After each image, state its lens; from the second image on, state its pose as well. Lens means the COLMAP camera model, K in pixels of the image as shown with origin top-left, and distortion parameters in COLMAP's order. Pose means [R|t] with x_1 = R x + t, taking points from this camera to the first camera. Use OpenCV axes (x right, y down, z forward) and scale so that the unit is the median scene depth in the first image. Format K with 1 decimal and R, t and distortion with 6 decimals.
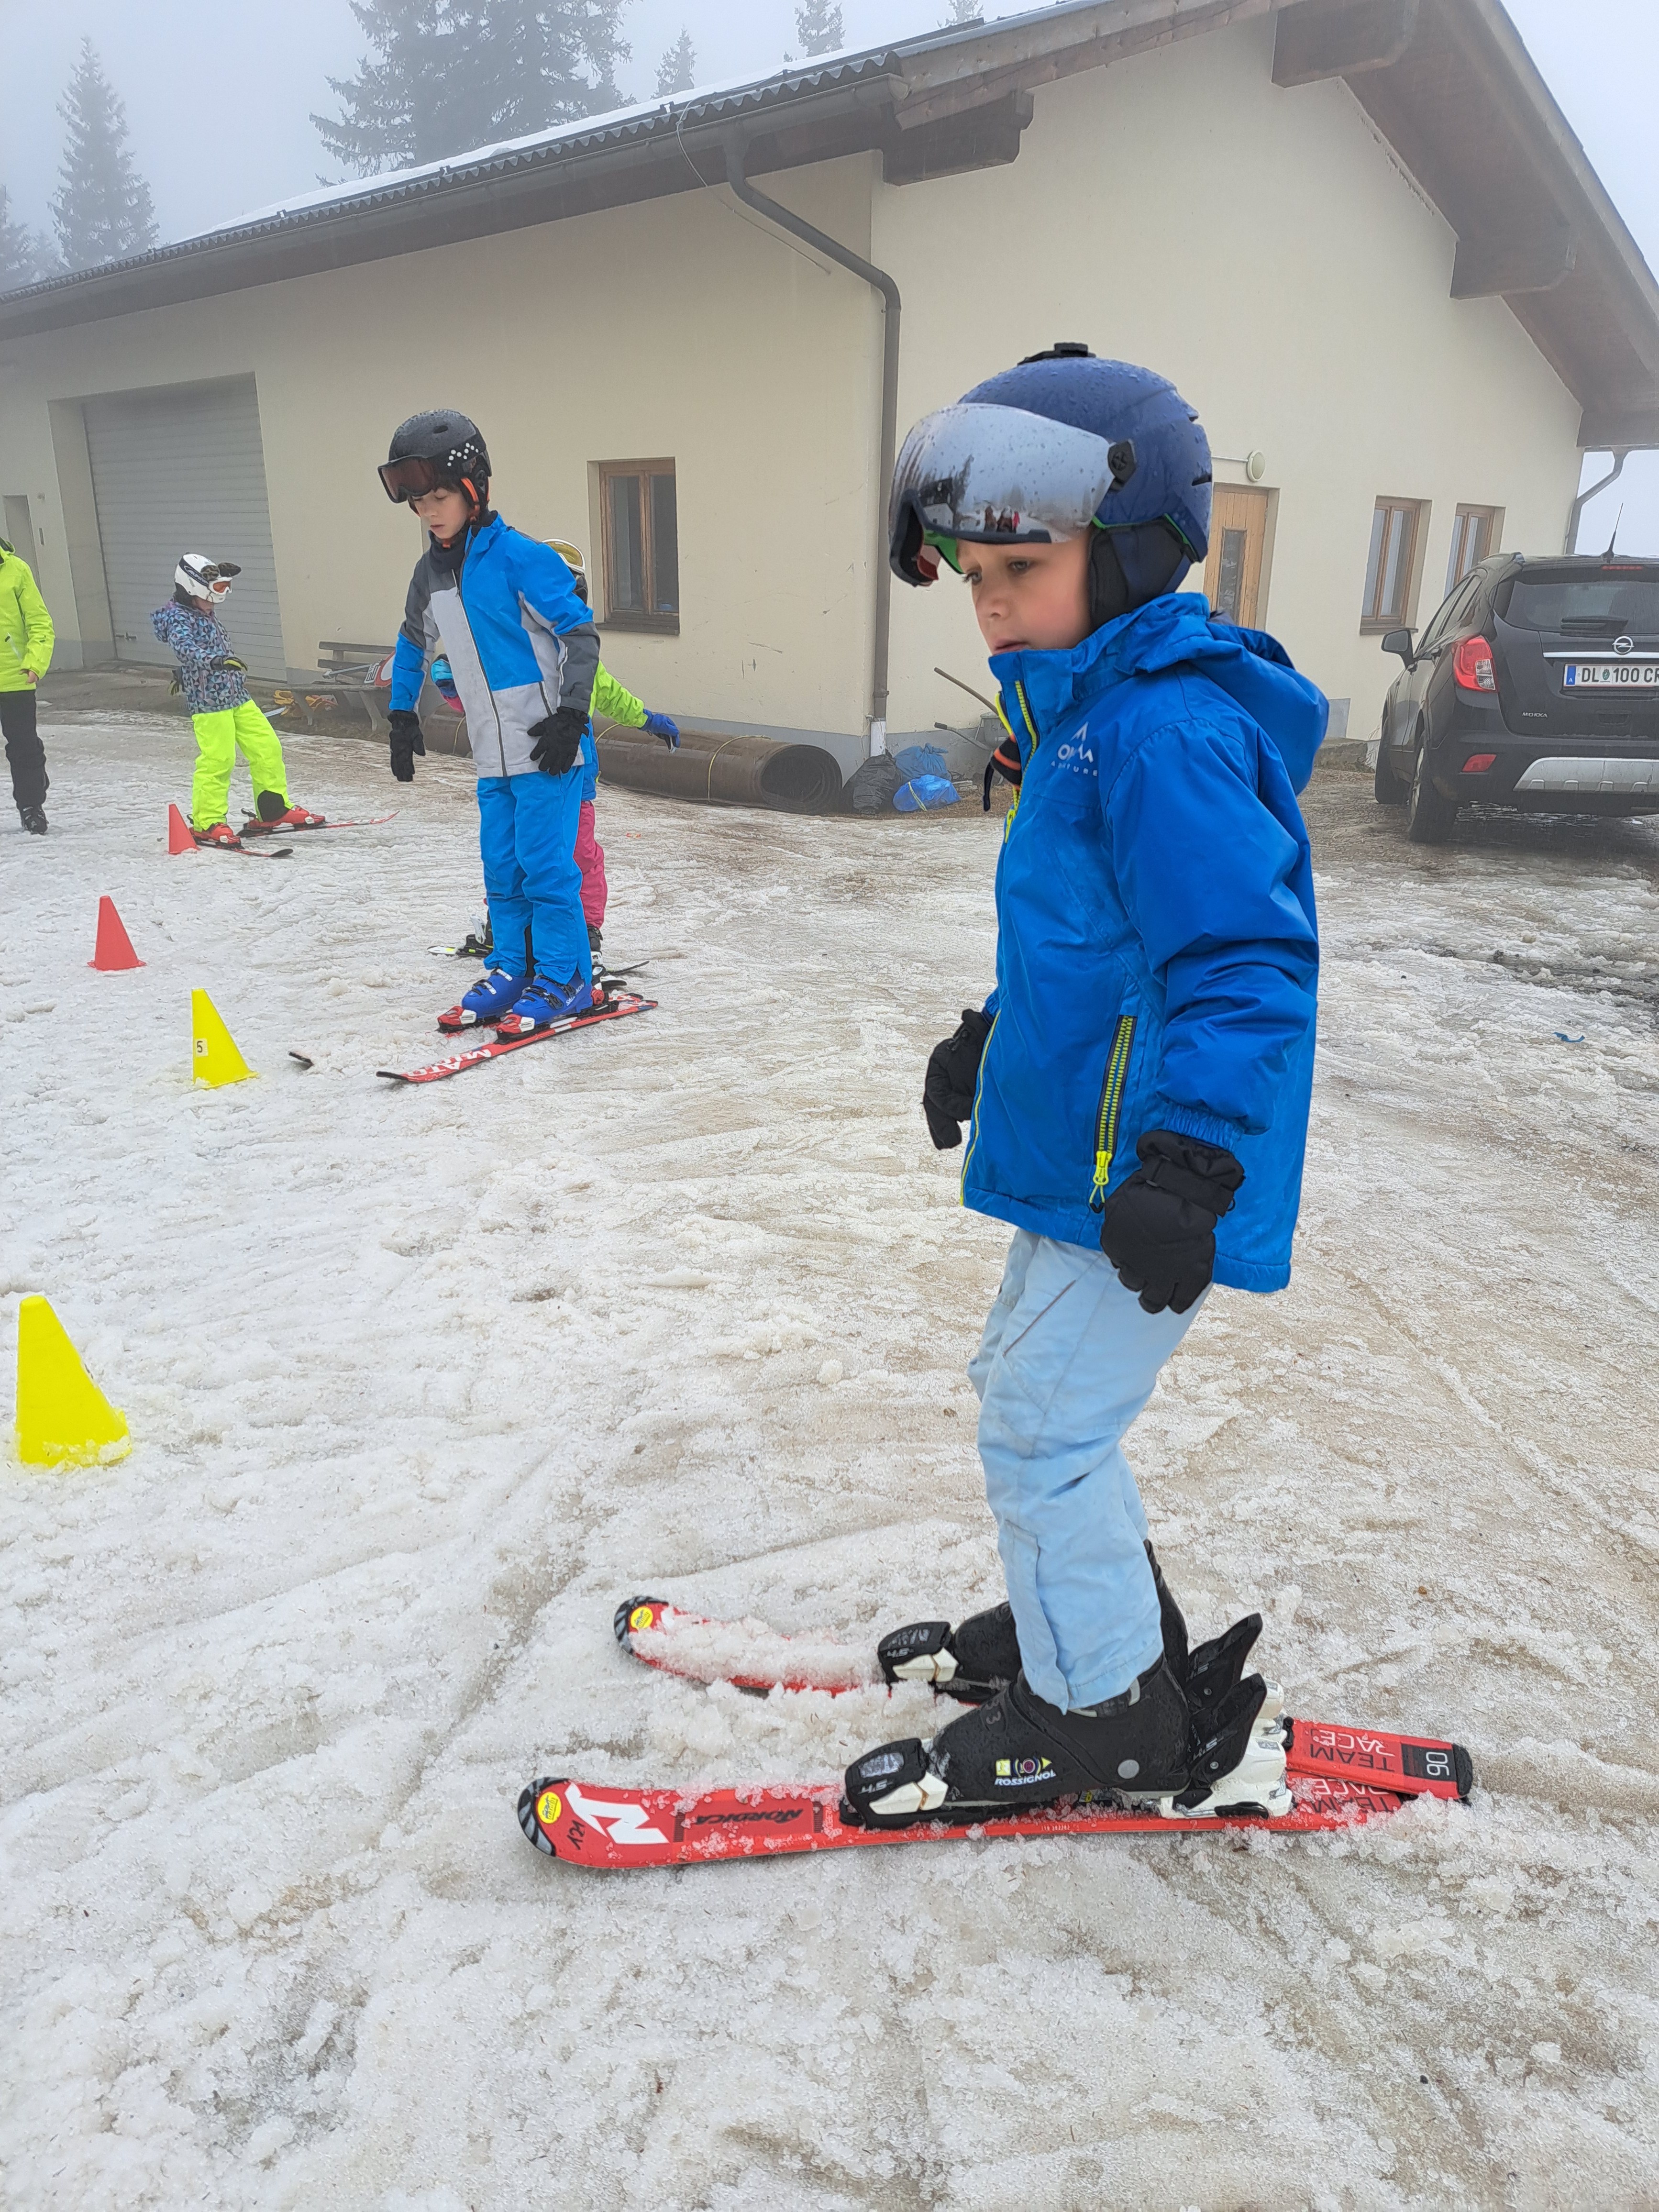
lens RADIAL K [[1570.1, 0, 847.8], [0, 1570.1, 1129.8], [0, 0, 1]] dist [0.059446, -0.031652]
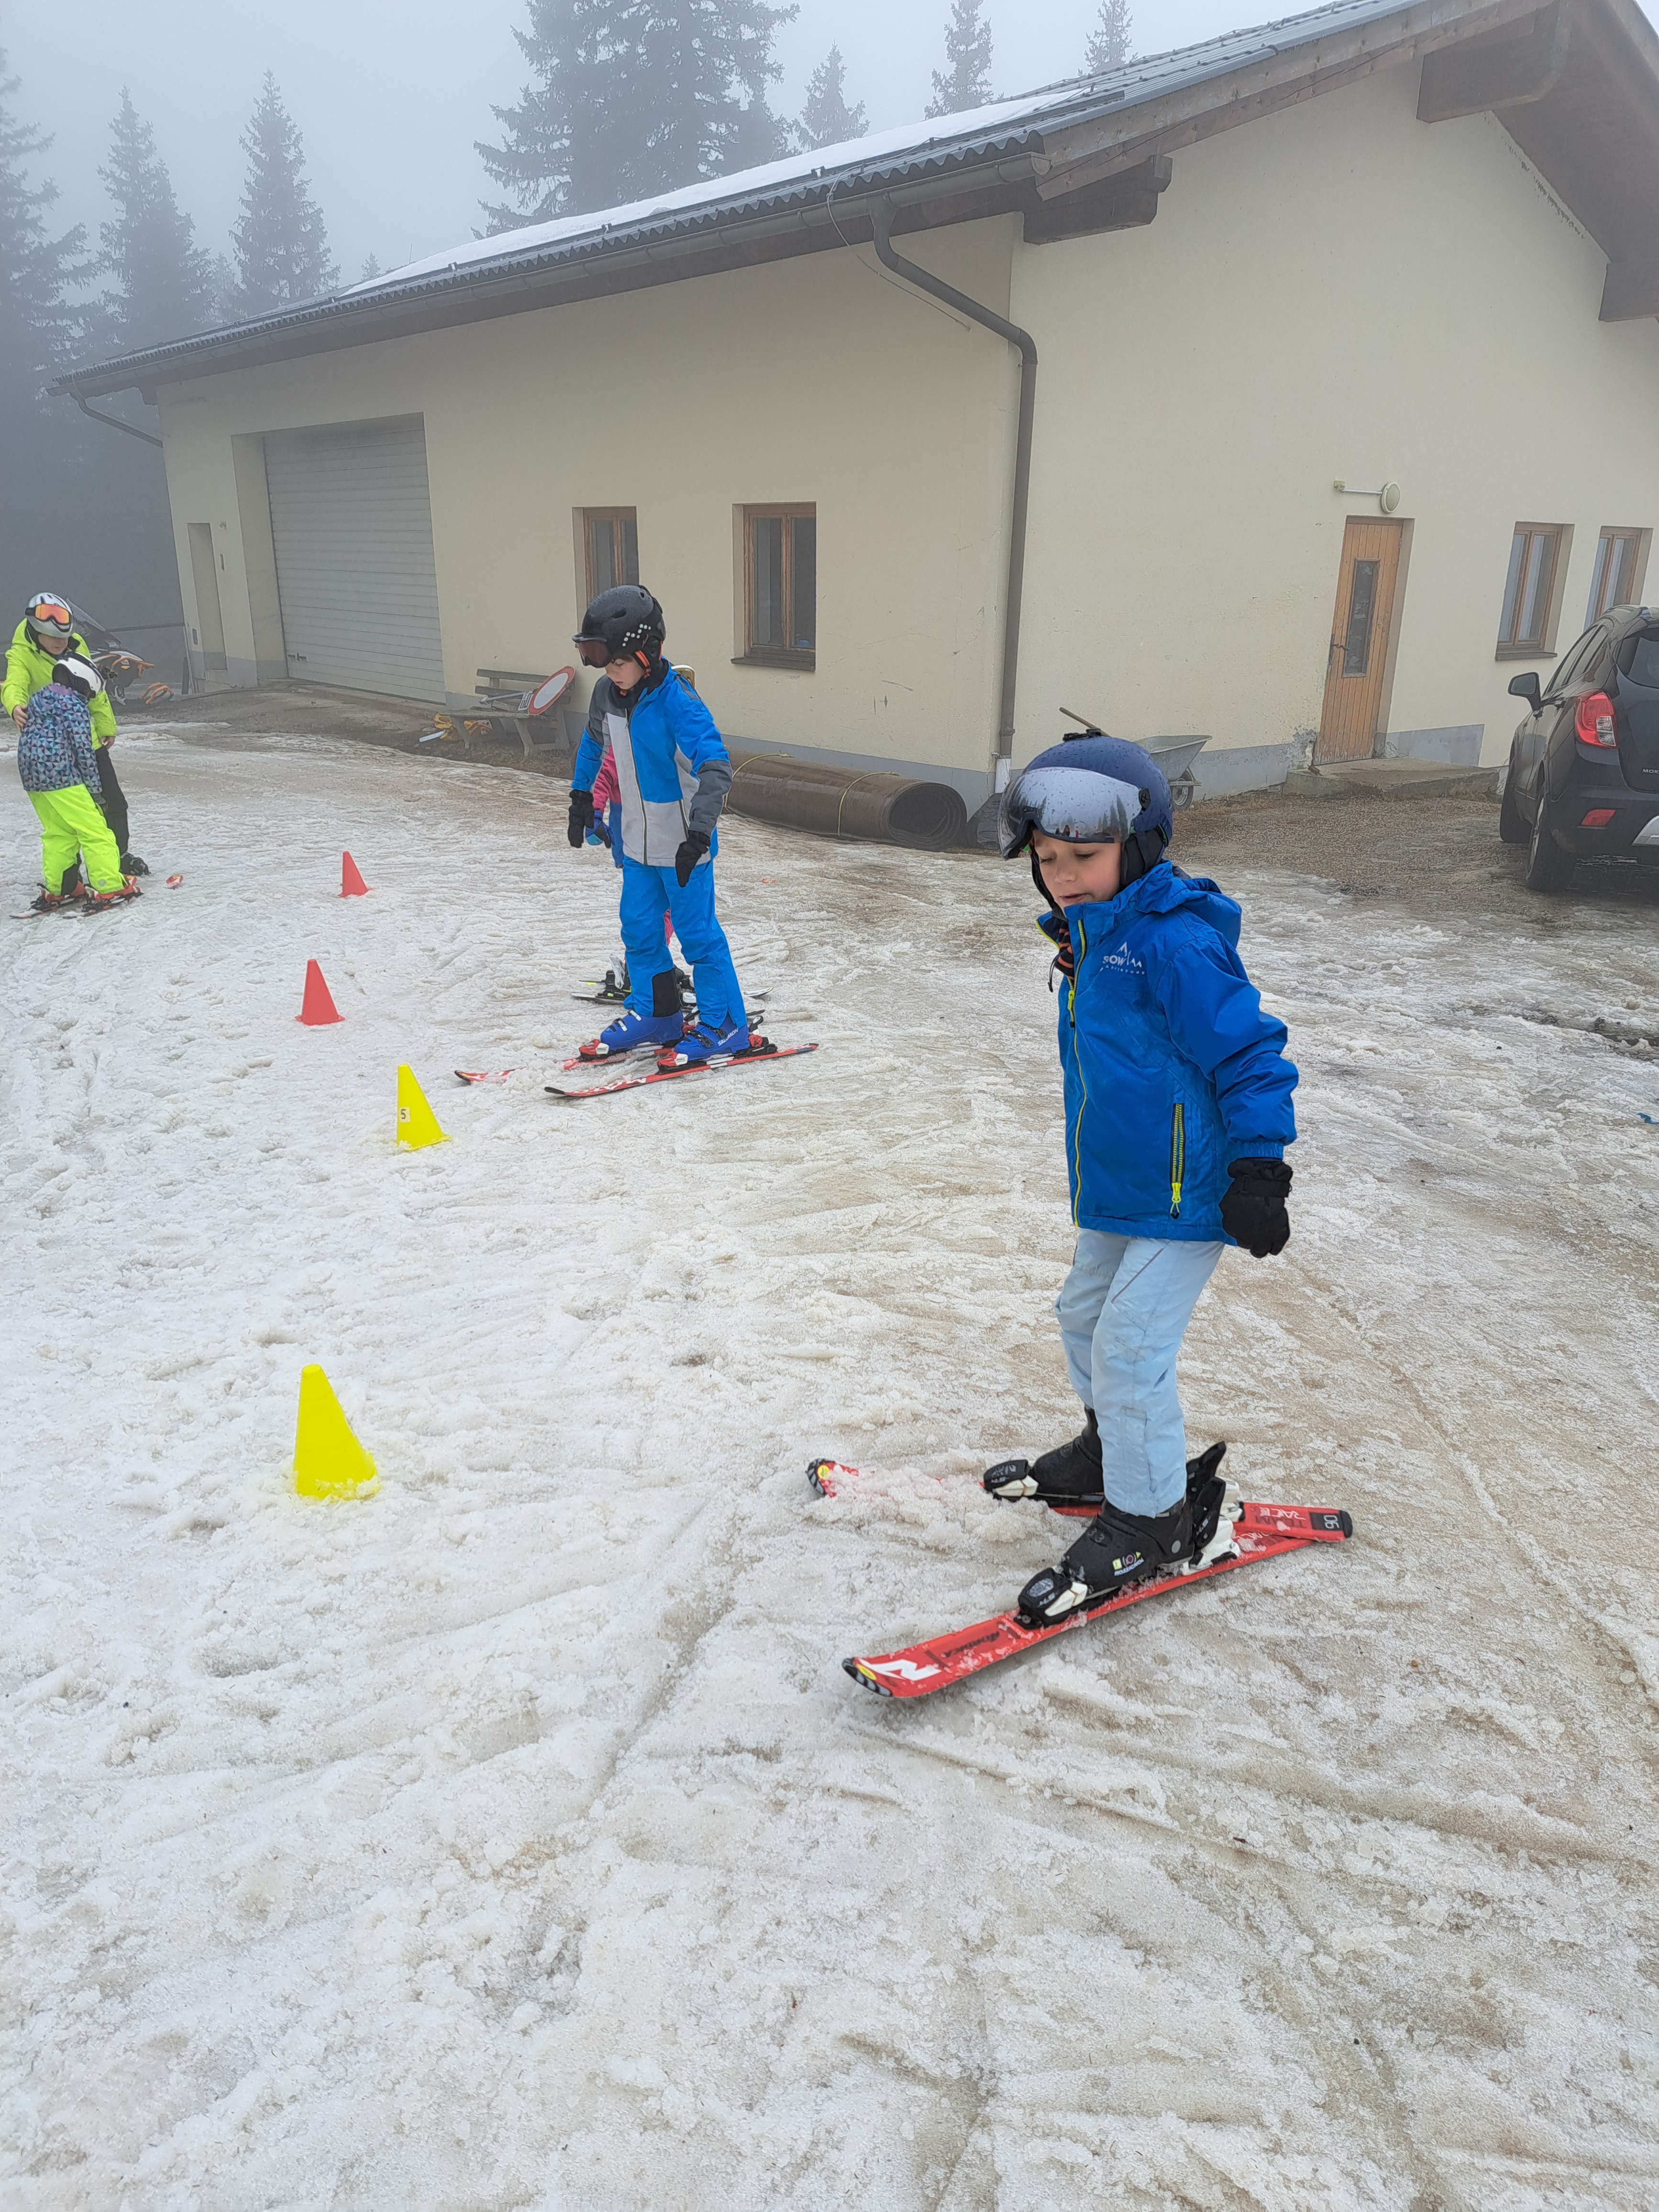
lens RADIAL K [[1570.1, 0, 822.5], [0, 1570.1, 1120.3], [0, 0, 1]] dist [0.059446, -0.031652]
pose [[0.995441, 0.023645, -0.092398, 0.008063], [-0.023628, 0.999720, 0.001281, -0.084248], [0.092402, 0.000908, 0.995721, -0.185562]]
